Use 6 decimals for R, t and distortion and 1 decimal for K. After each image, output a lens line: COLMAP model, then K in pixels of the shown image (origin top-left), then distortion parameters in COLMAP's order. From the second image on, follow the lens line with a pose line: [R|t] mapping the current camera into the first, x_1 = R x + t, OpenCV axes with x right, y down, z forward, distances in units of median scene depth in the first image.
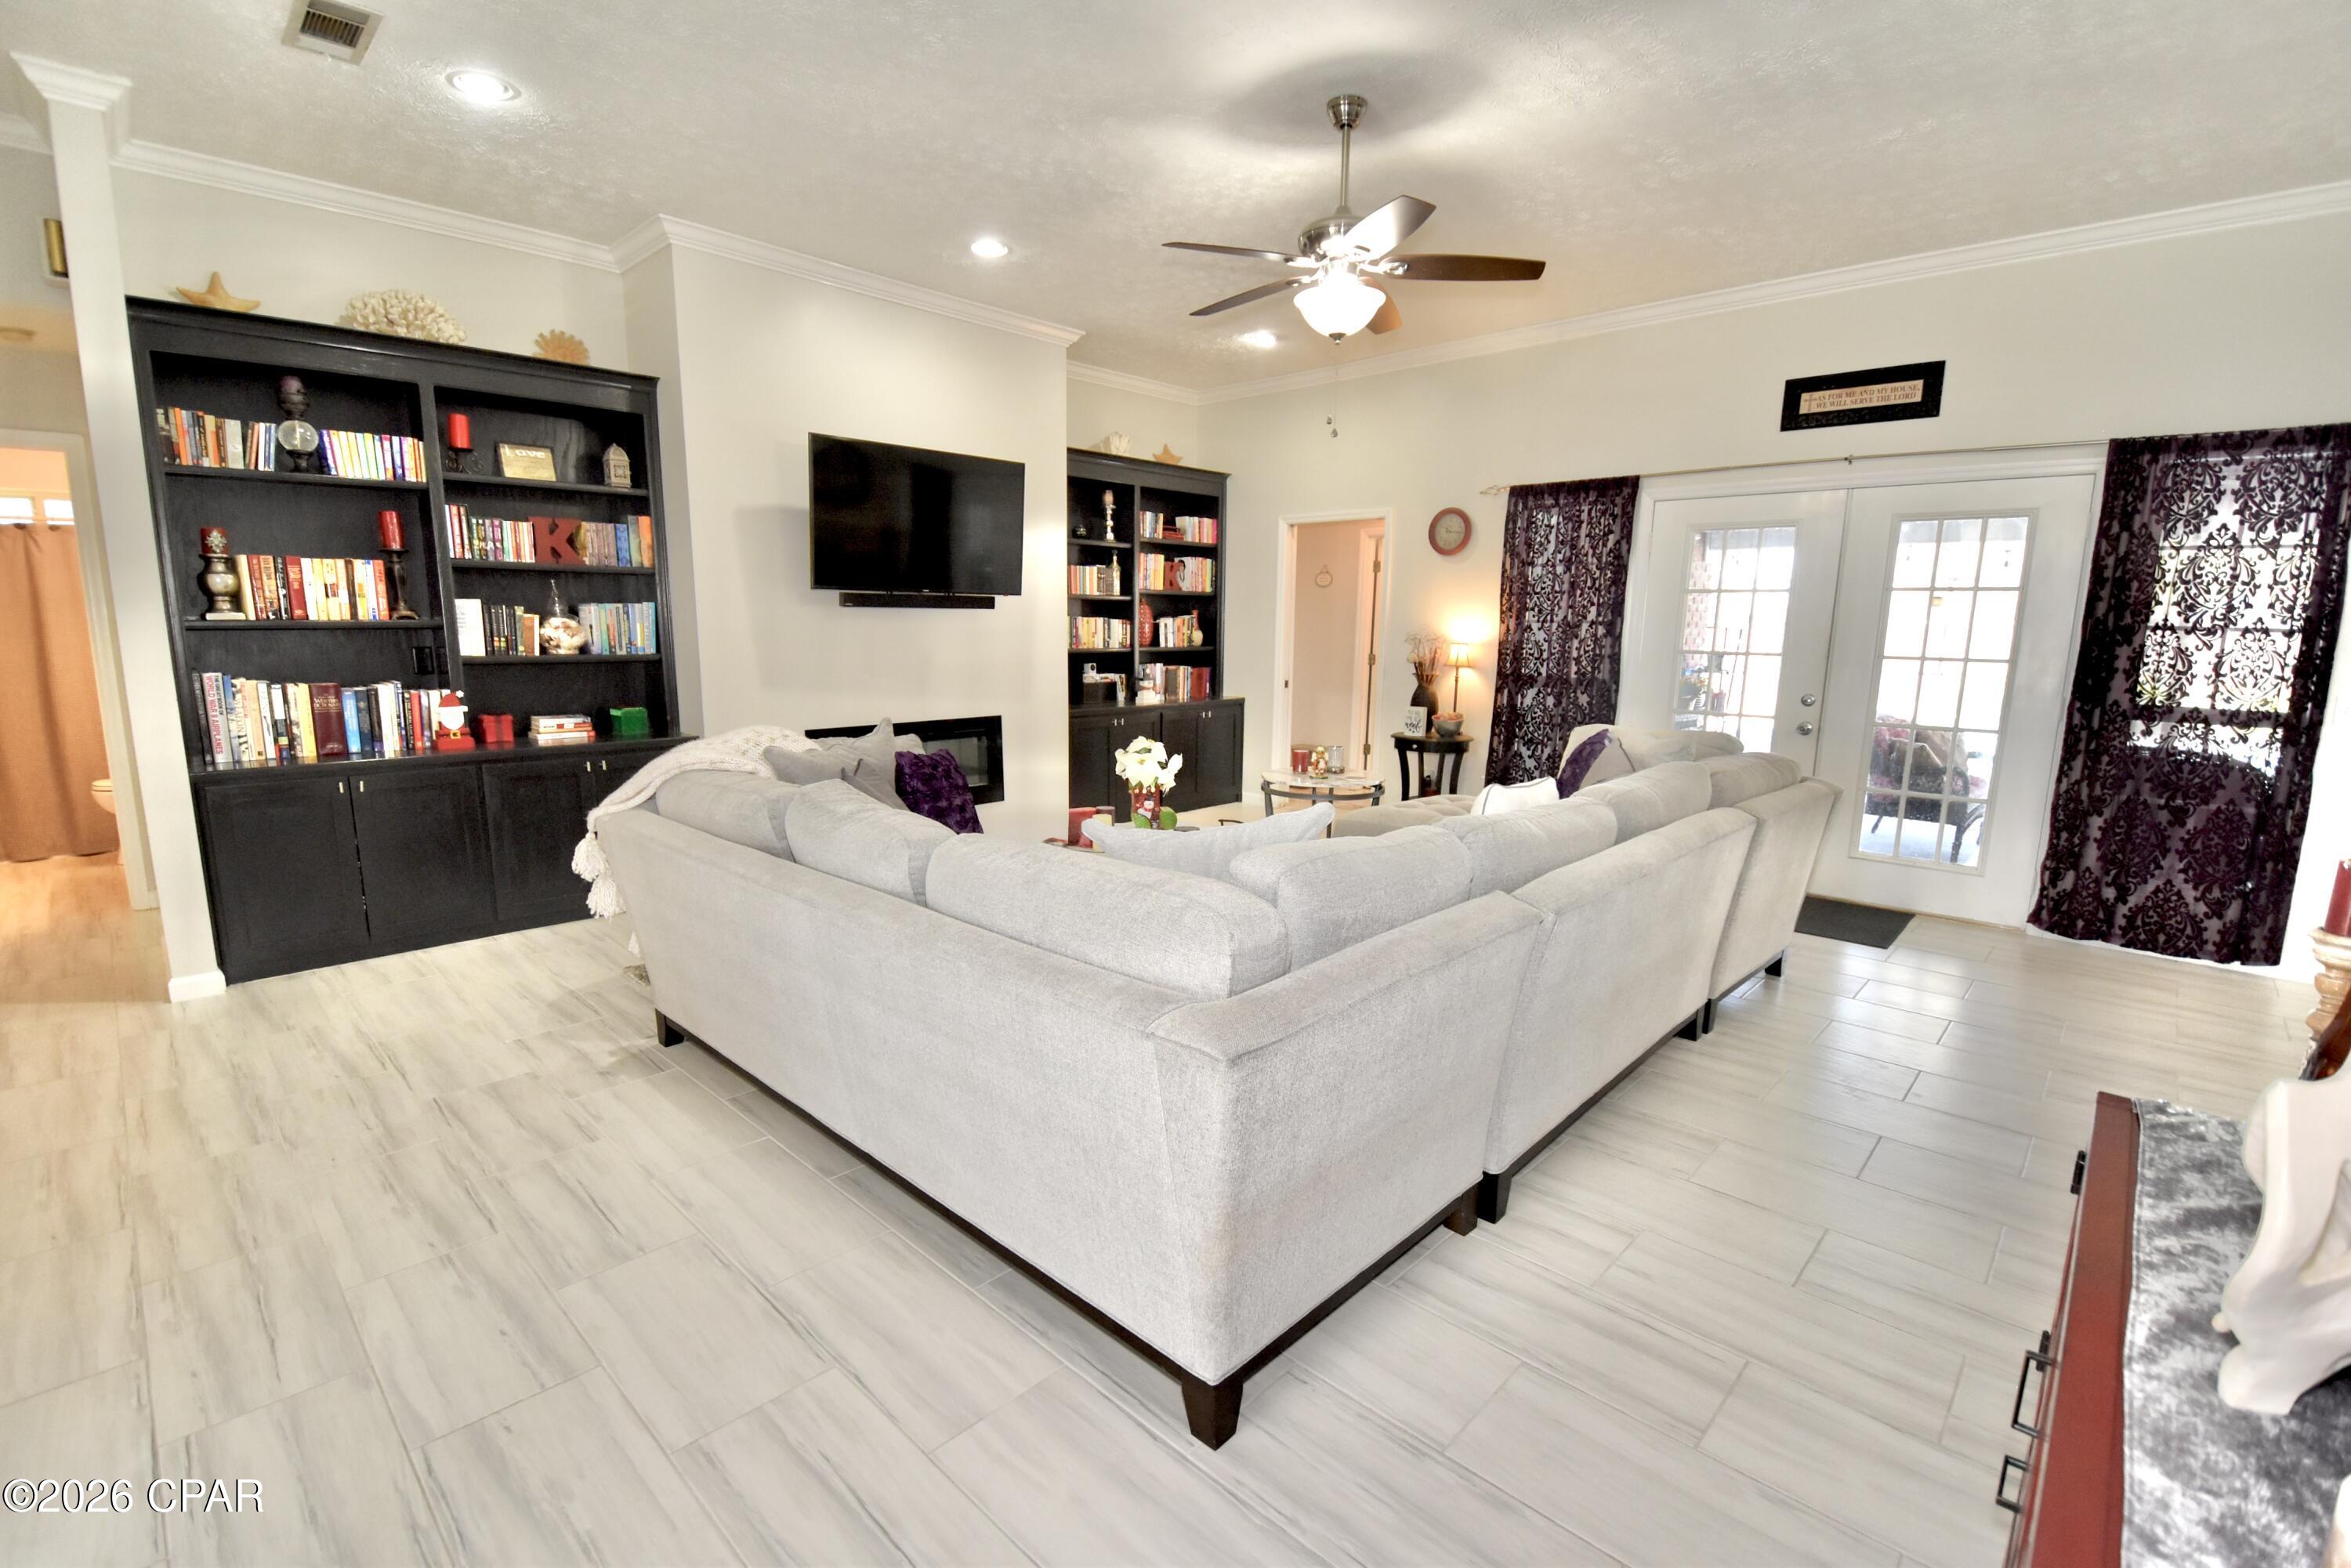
lens RADIAL K [[1027.7, 0, 1175.7], [0, 1027.7, 808.1], [0, 0, 1]] dist [0.010122, -0.017381]
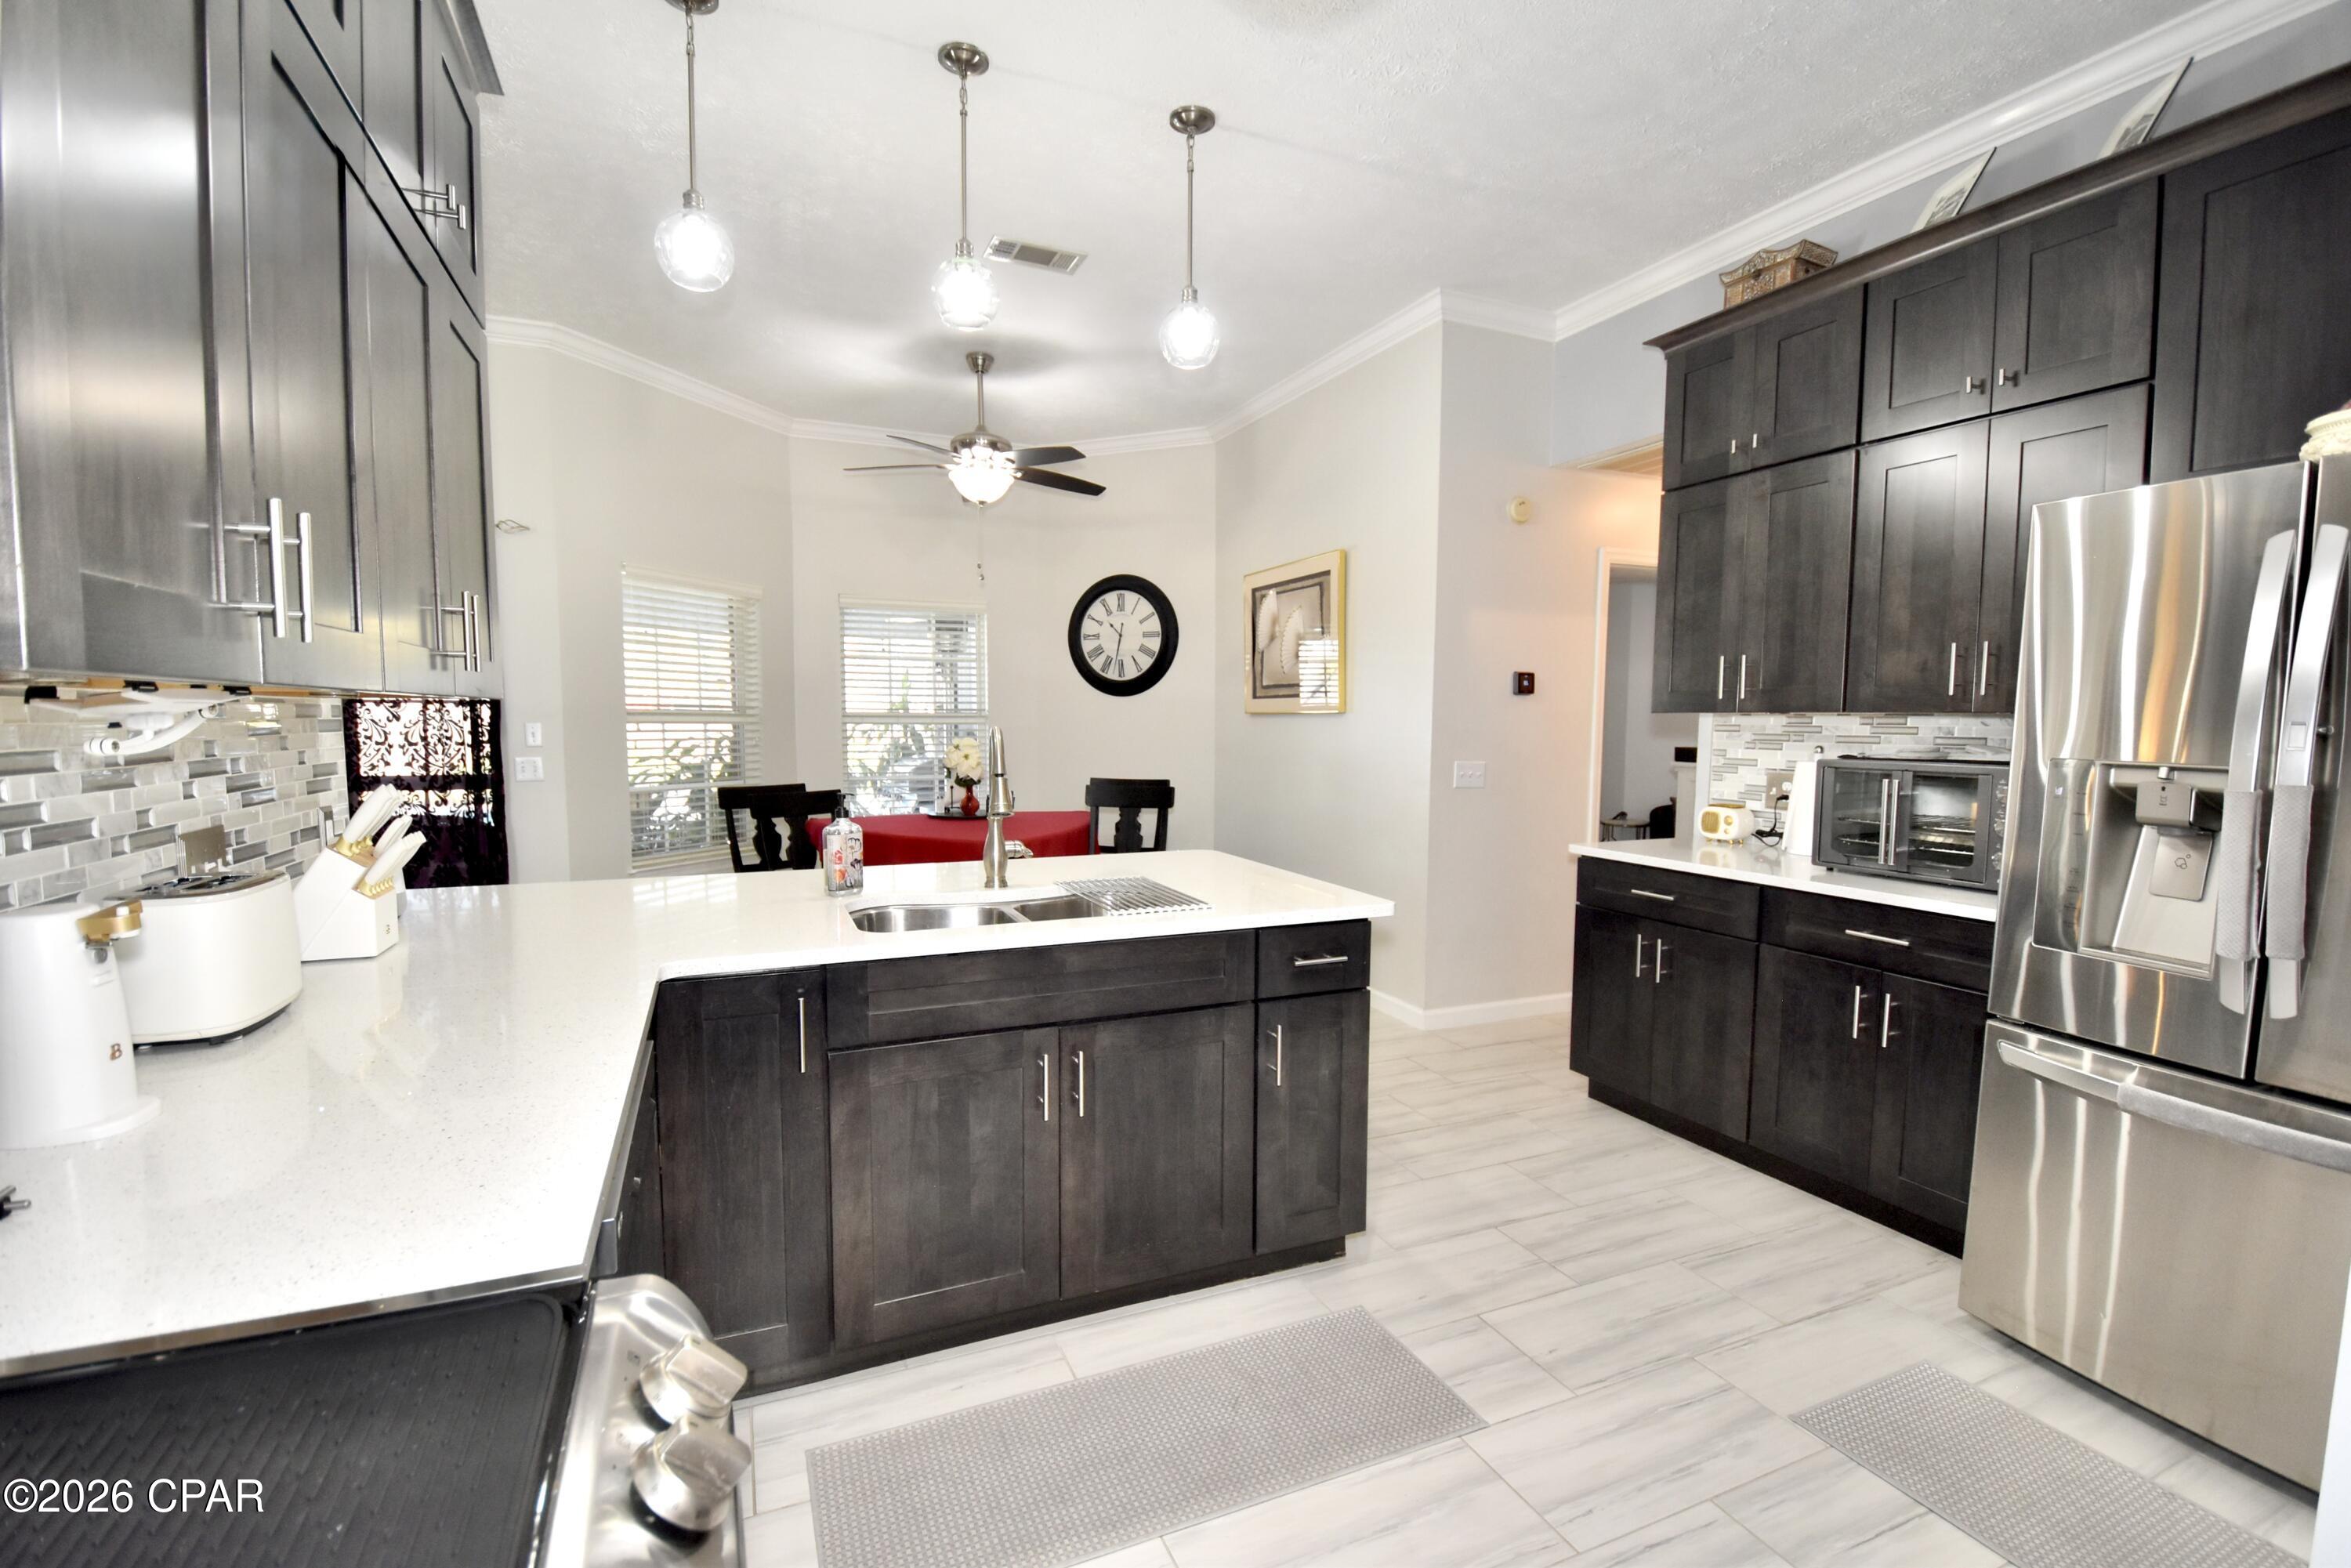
lens RADIAL K [[1027.7, 0, 1176.1], [0, 1027.7, 802.6], [0, 0, 1]] dist [0.010122, -0.017381]
pose [[0.385425, -0.086831, 0.918645, 0.280960], [0.163271, 0.986271, 0.024721, 0.027930], [-0.908179, 0.140460, 0.394311, -0.118122]]
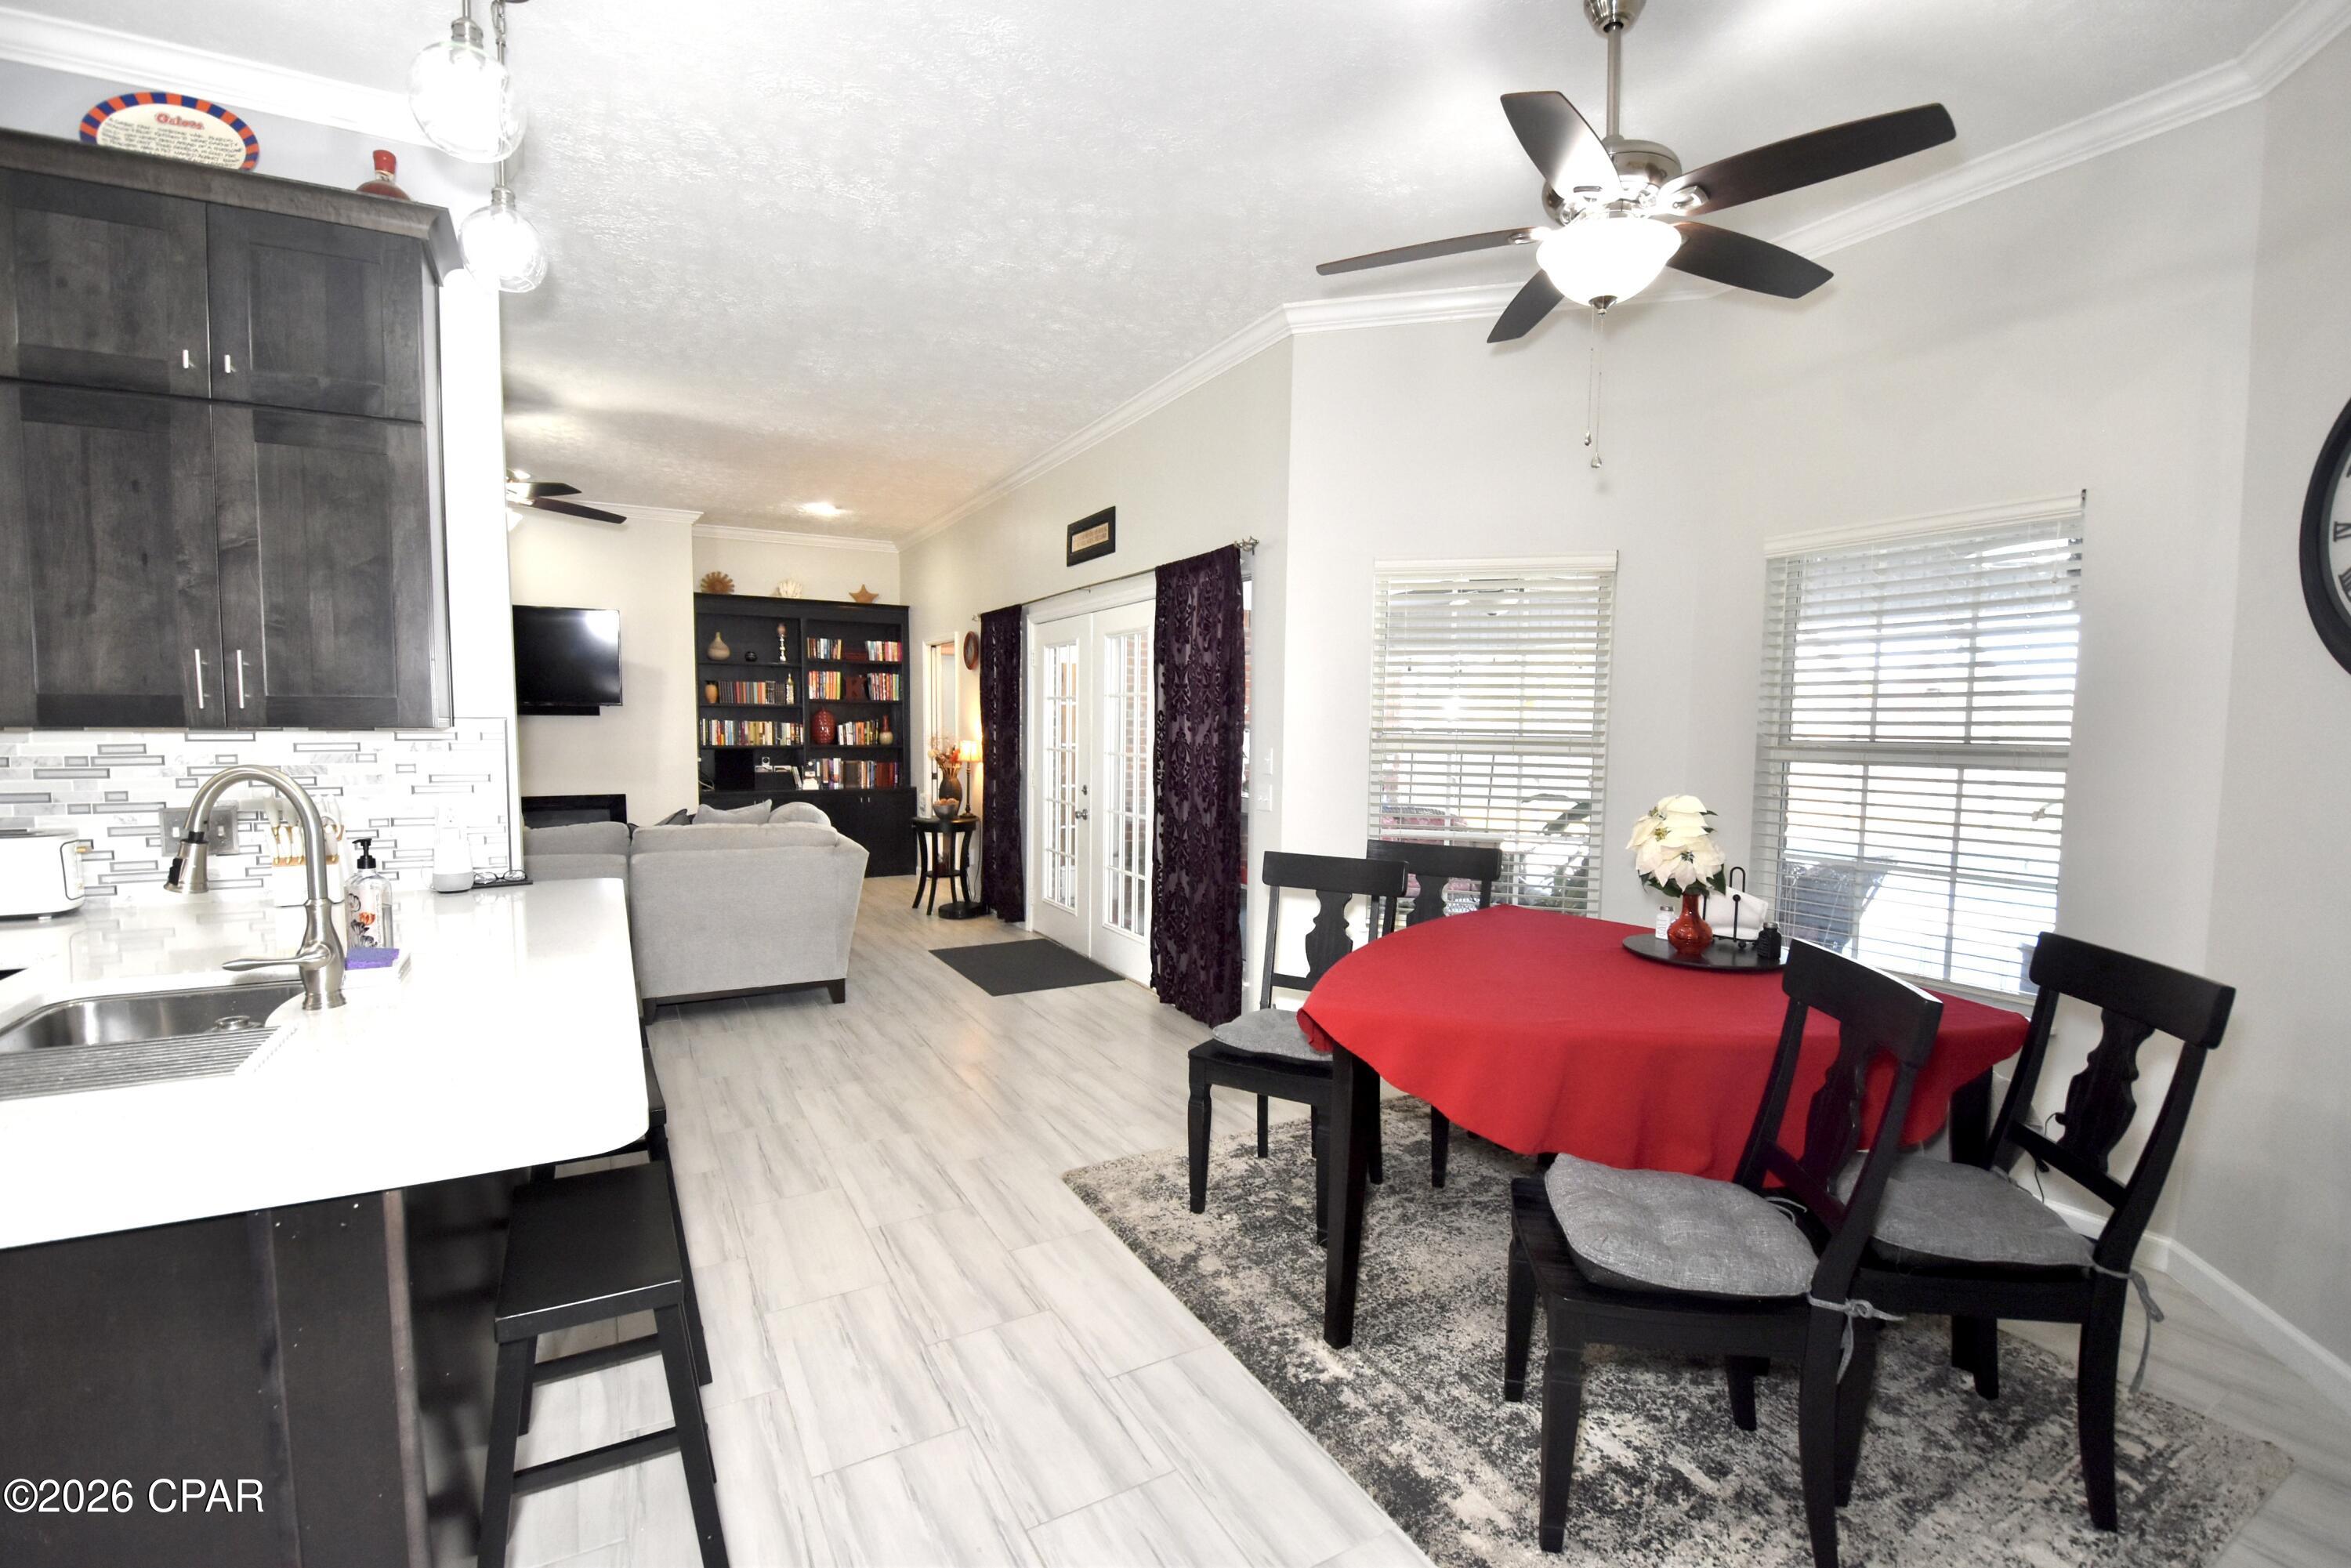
lens RADIAL K [[1027.7, 0, 1177.6], [0, 1027.7, 803.3], [0, 0, 1]] dist [0.010122, -0.017381]
pose [[0.957083, 0.019740, -0.289139, 1.101122], [-0.049836, 0.994026, -0.097098, 0.019060], [0.285495, 0.107341, 0.952350, -0.078103]]
